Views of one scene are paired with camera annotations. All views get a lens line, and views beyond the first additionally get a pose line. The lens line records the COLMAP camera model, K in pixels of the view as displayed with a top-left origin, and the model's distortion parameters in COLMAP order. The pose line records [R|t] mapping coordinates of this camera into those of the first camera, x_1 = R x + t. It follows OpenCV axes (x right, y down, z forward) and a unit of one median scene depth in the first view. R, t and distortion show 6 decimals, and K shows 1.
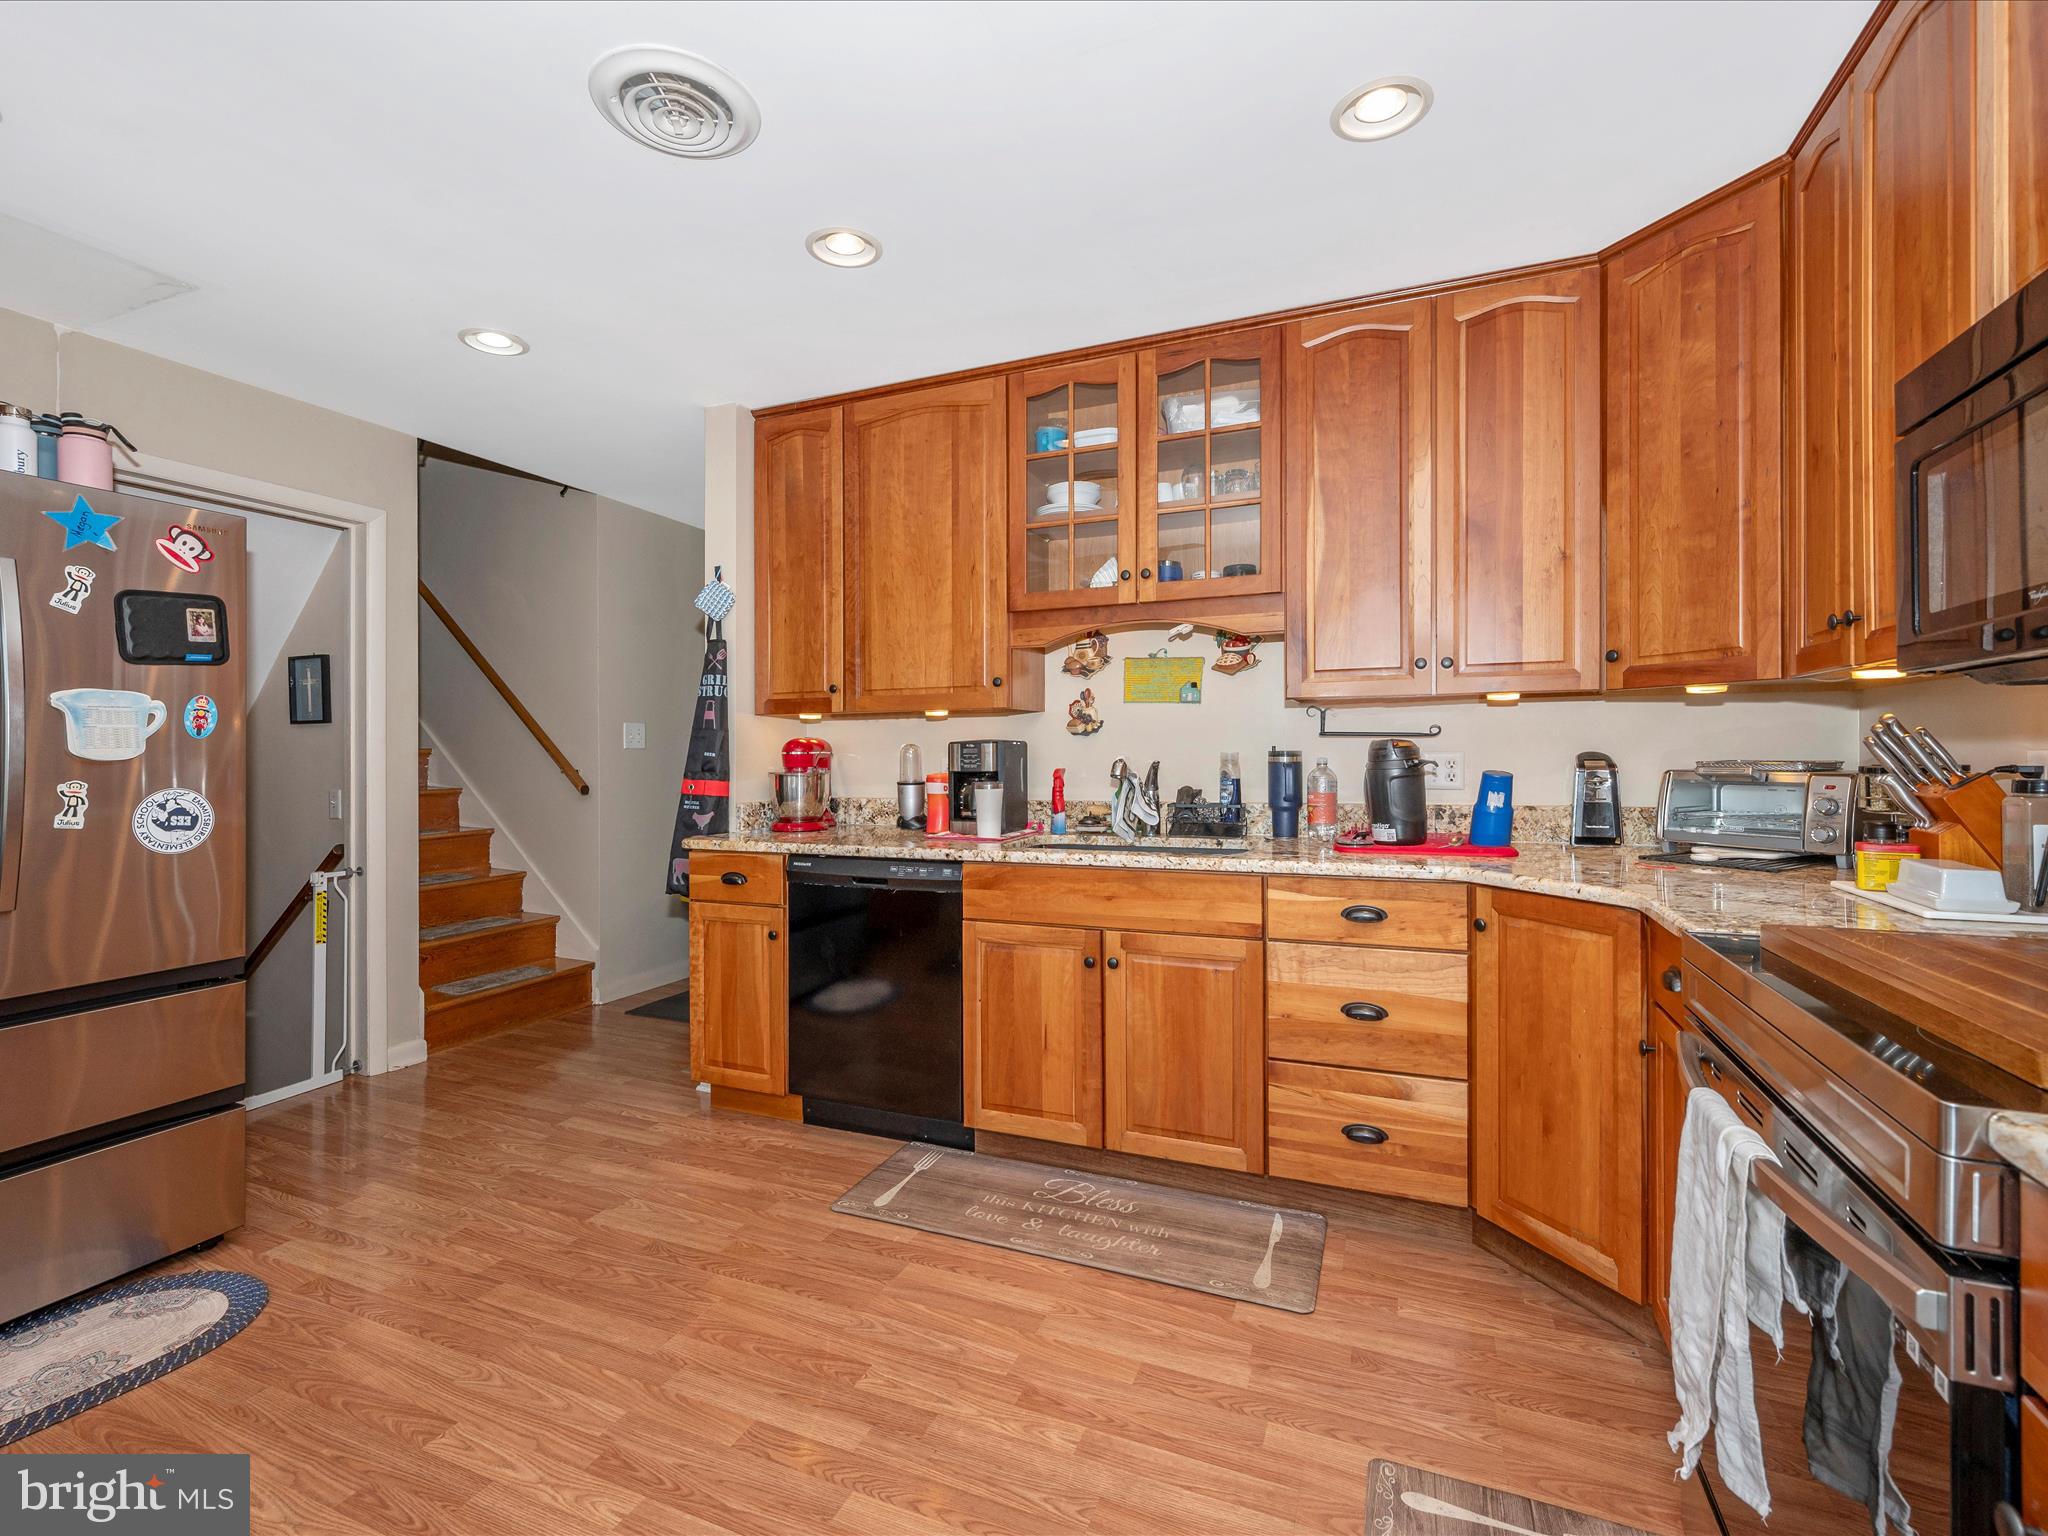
lens RADIAL K [[905.6, 0, 1029.1], [0, 905.6, 750.6], [0, 0, 1]] dist [0.000819, -0.000529]
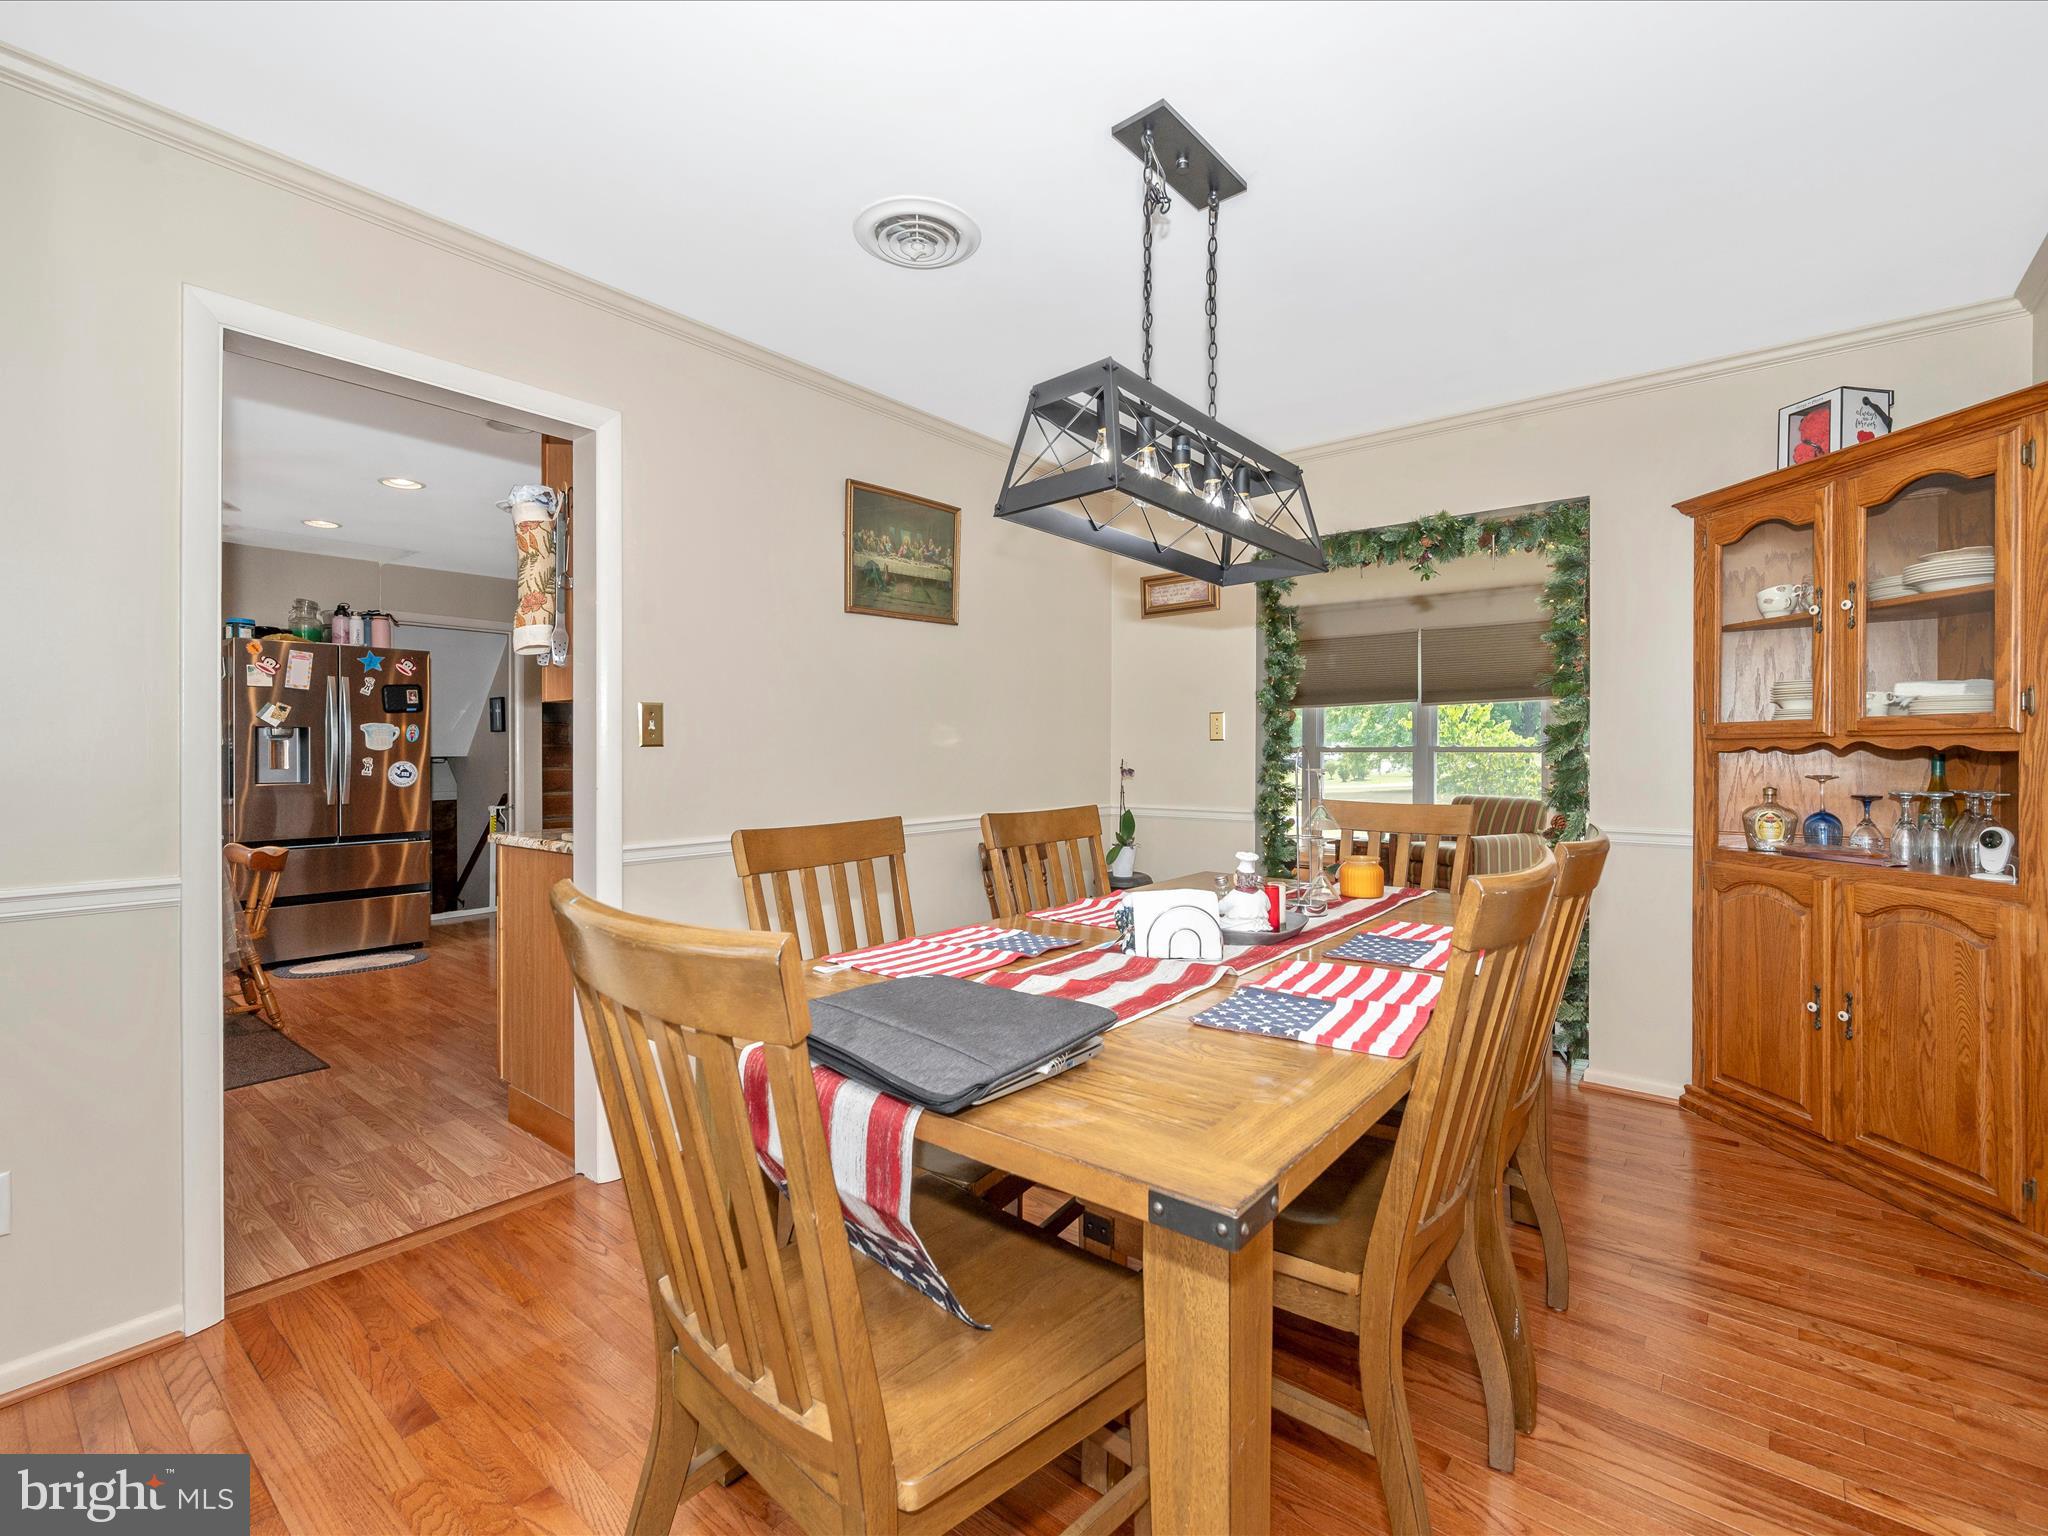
lens RADIAL K [[905.6, 0, 1029.7], [0, 905.6, 767.2], [0, 0, 1]] dist [0.000819, -0.000529]
pose [[0.960712, 0.007515, -0.277445, 1.211694], [-0.001751, 0.999778, 0.021017, 0.001767], [0.277542, -0.019706, 0.960512, -0.797936]]
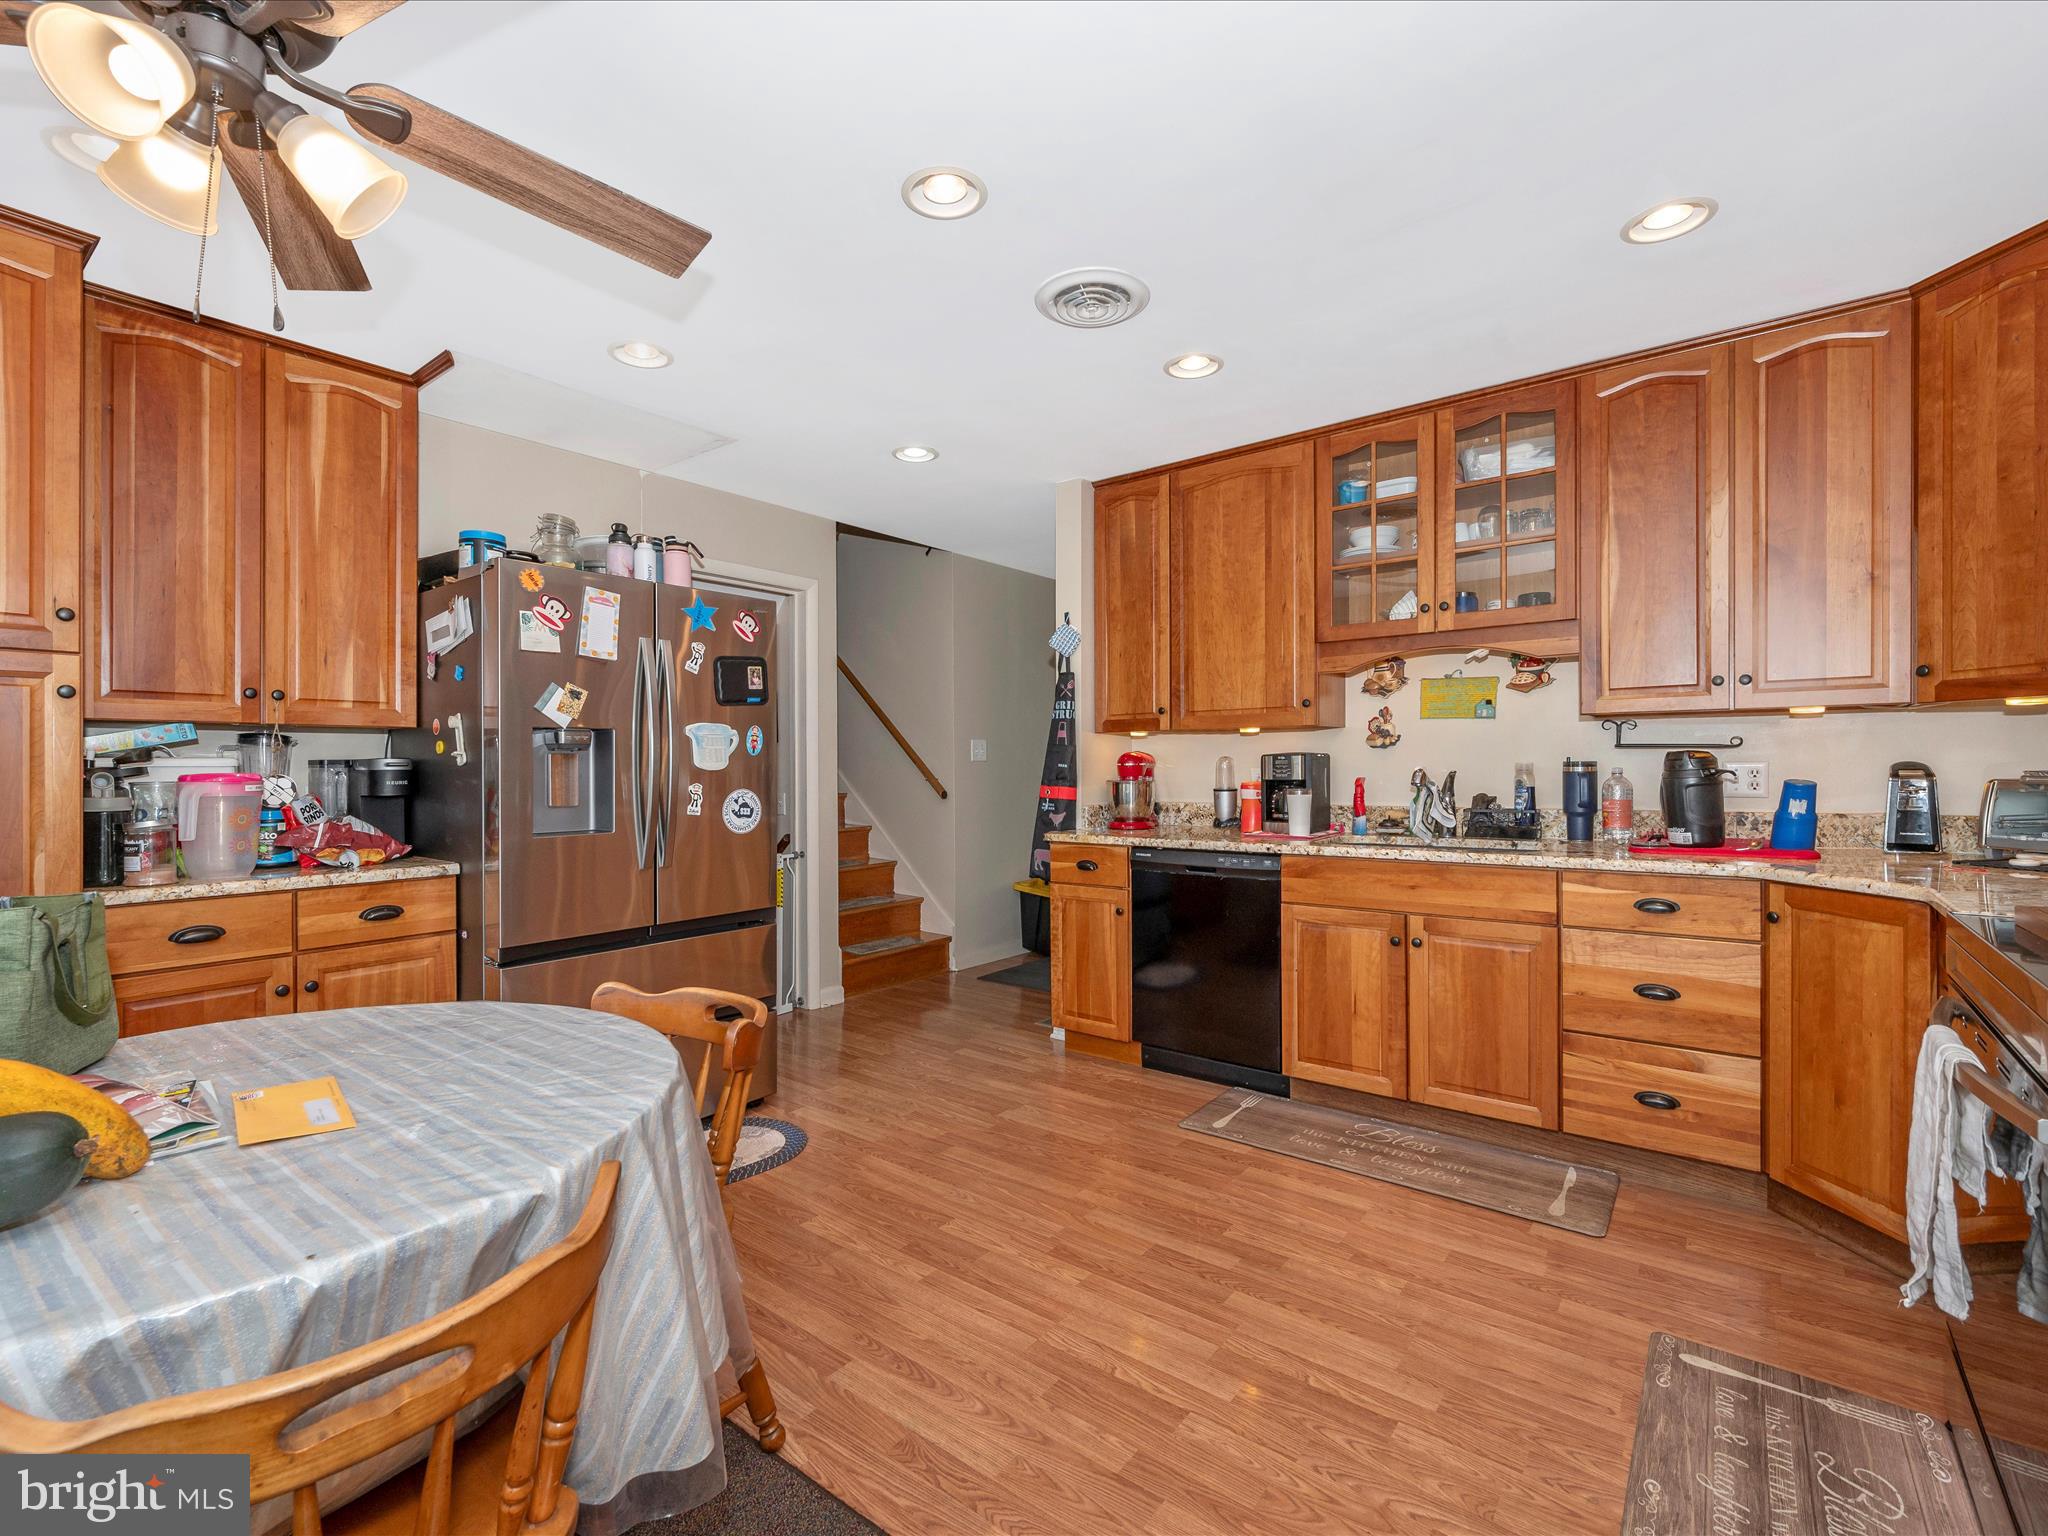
lens RADIAL K [[905.6, 0, 1060.6], [0, 905.6, 767.0], [0, 0, 1]] dist [0.000819, -0.000529]
pose [[0.969346, -0.001213, -0.245696, -0.065654], [0.002686, 0.999980, 0.005657, -0.001113], [0.245684, -0.006144, 0.969331, -0.249790]]
